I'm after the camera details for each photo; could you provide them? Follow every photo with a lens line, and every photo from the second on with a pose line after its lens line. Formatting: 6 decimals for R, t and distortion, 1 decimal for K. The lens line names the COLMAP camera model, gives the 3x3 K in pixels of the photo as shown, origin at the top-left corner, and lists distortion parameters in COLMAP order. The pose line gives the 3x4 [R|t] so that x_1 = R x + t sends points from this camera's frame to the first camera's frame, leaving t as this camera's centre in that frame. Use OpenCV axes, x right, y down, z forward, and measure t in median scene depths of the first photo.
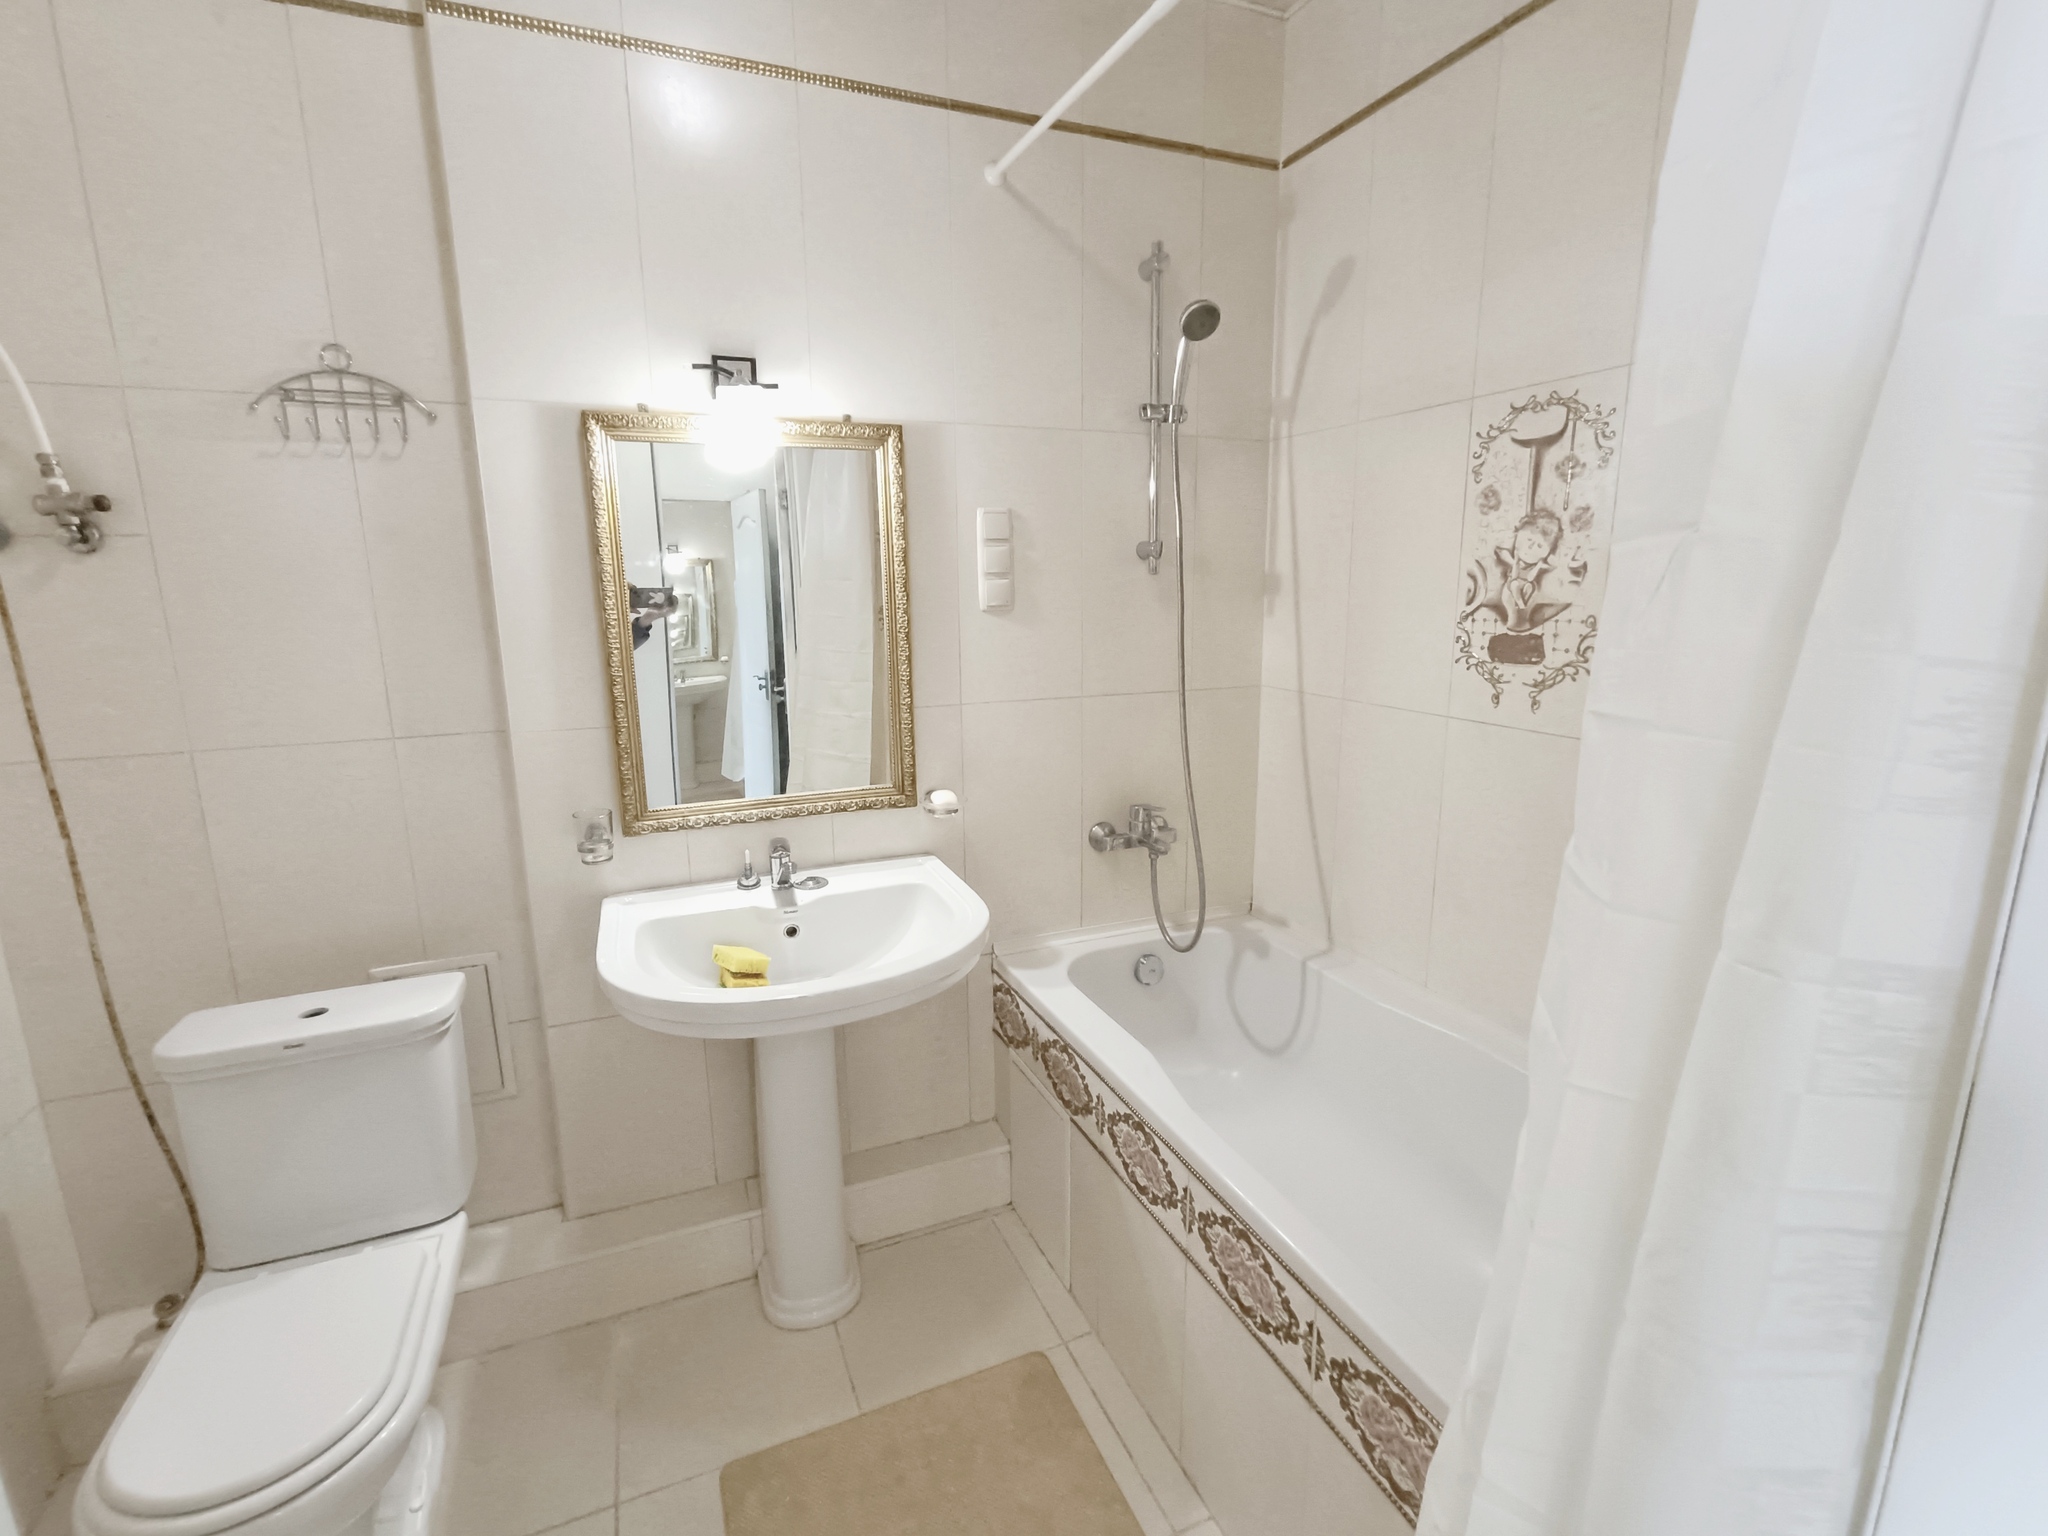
lens RADIAL K [[935.1, 0, 1024.2], [0, 935.1, 765.0], [0, 0, 1]] dist [-0.005735, 0.001184]
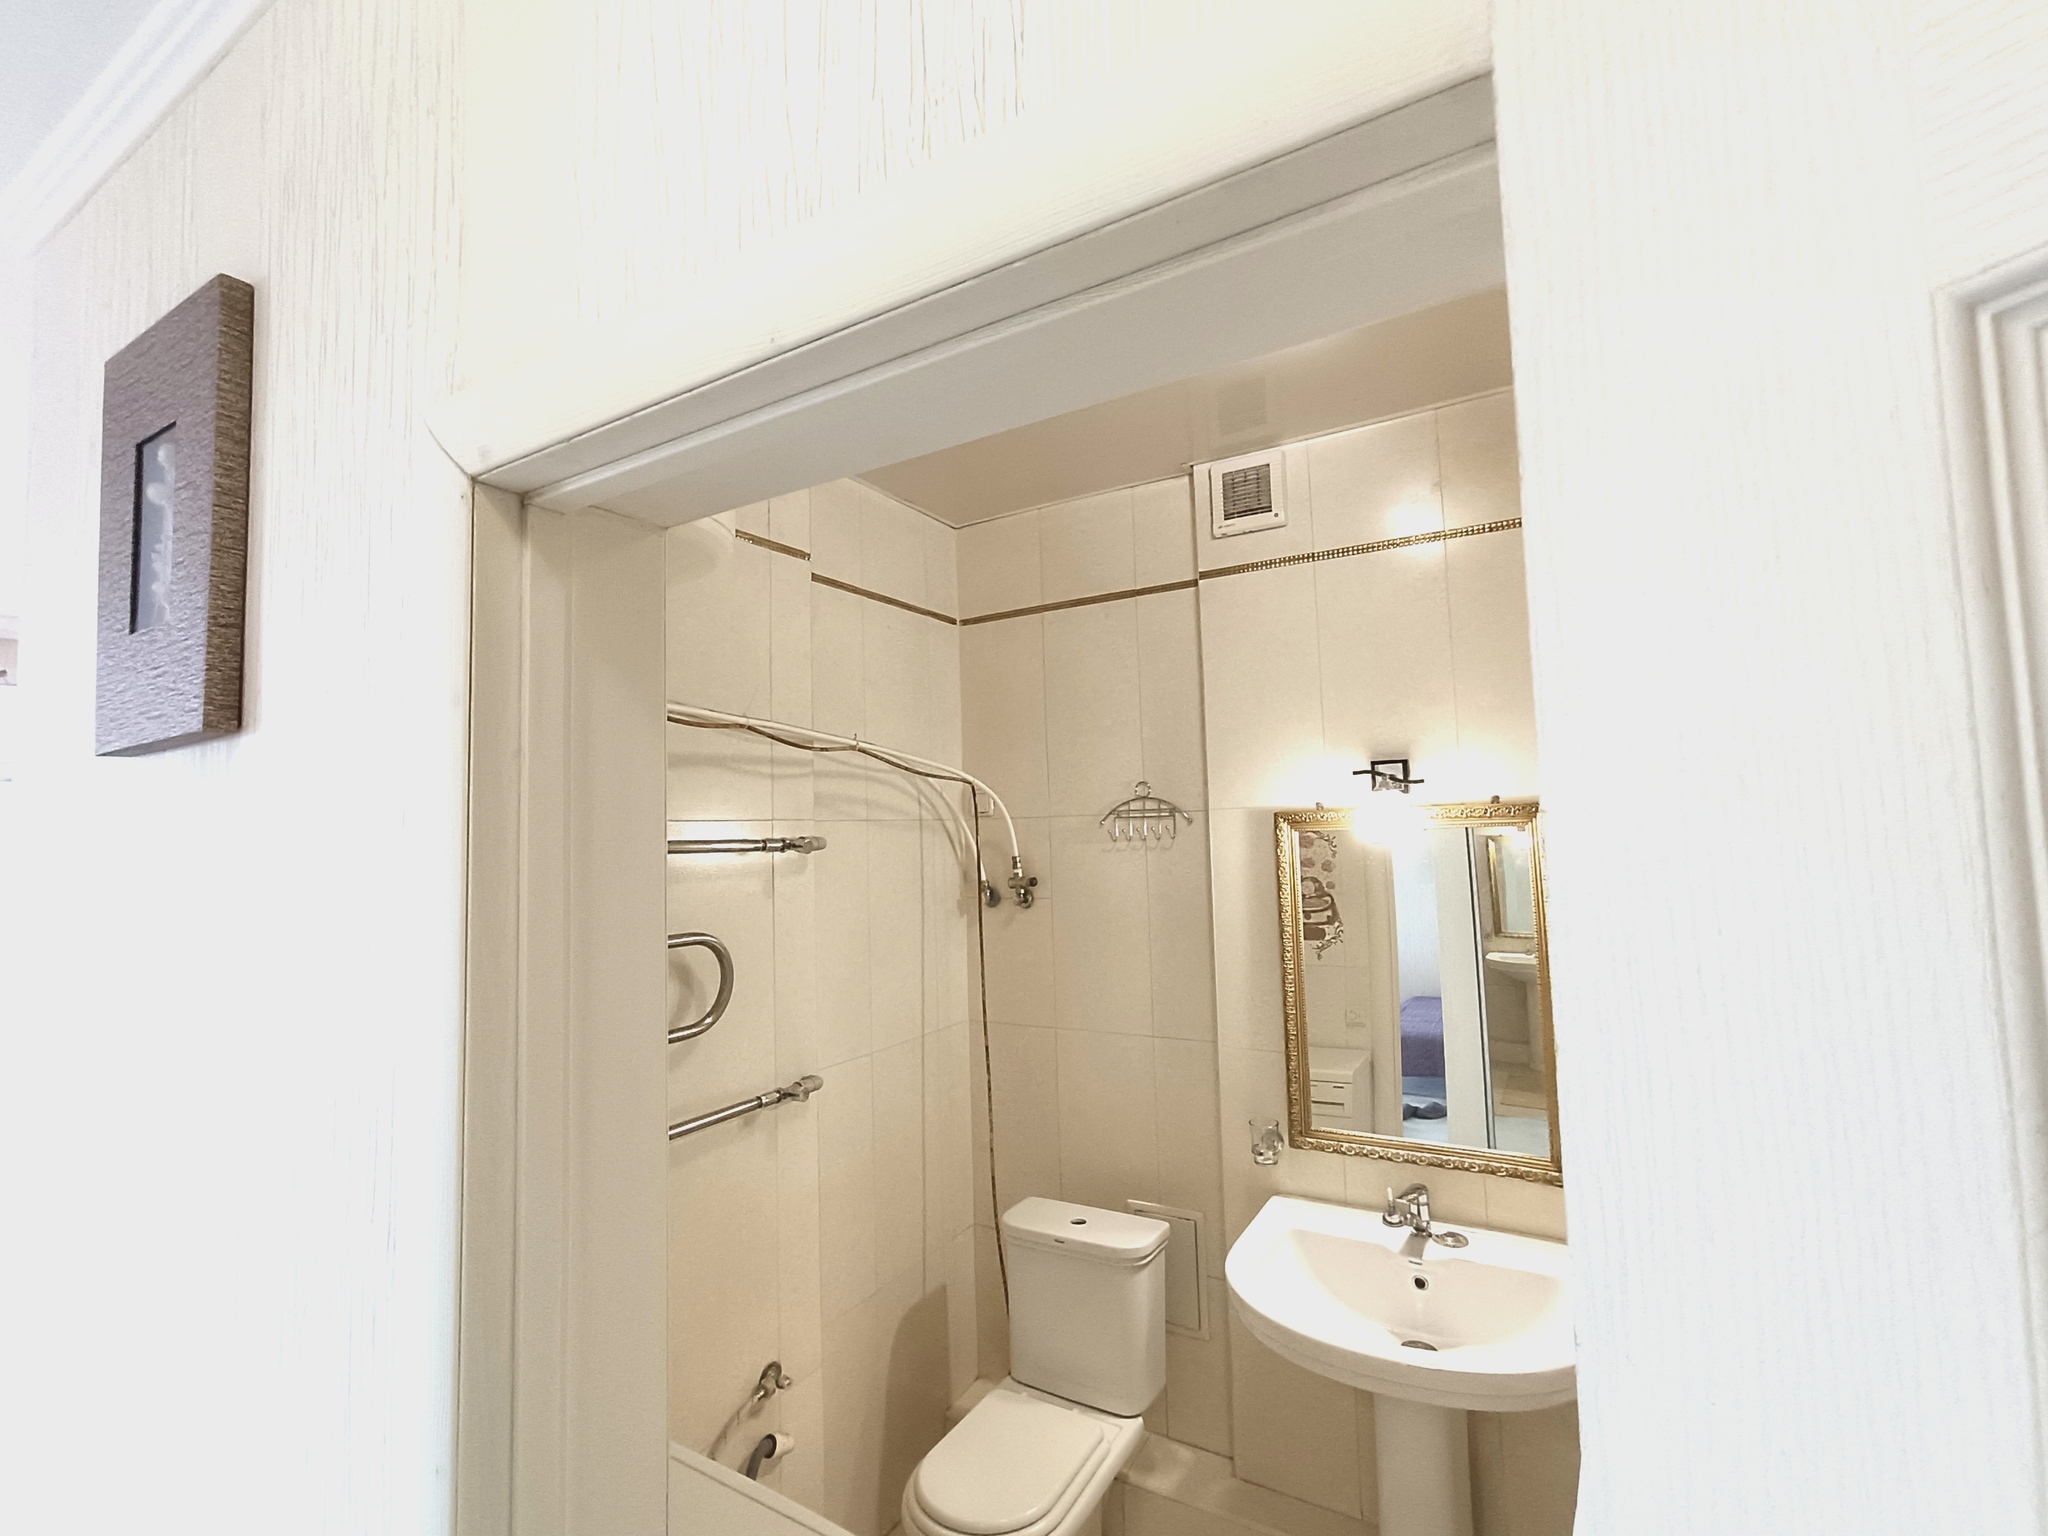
lens RADIAL K [[935.1, 0, 1021.7], [0, 935.1, 769.2], [0, 0, 1]] dist [-0.005735, 0.001184]
pose [[0.592349, -0.064796, -0.803071, 0.396647], [-0.136073, 0.974396, -0.178988, -0.146945], [0.794107, 0.215300, 0.568366, -0.075087]]
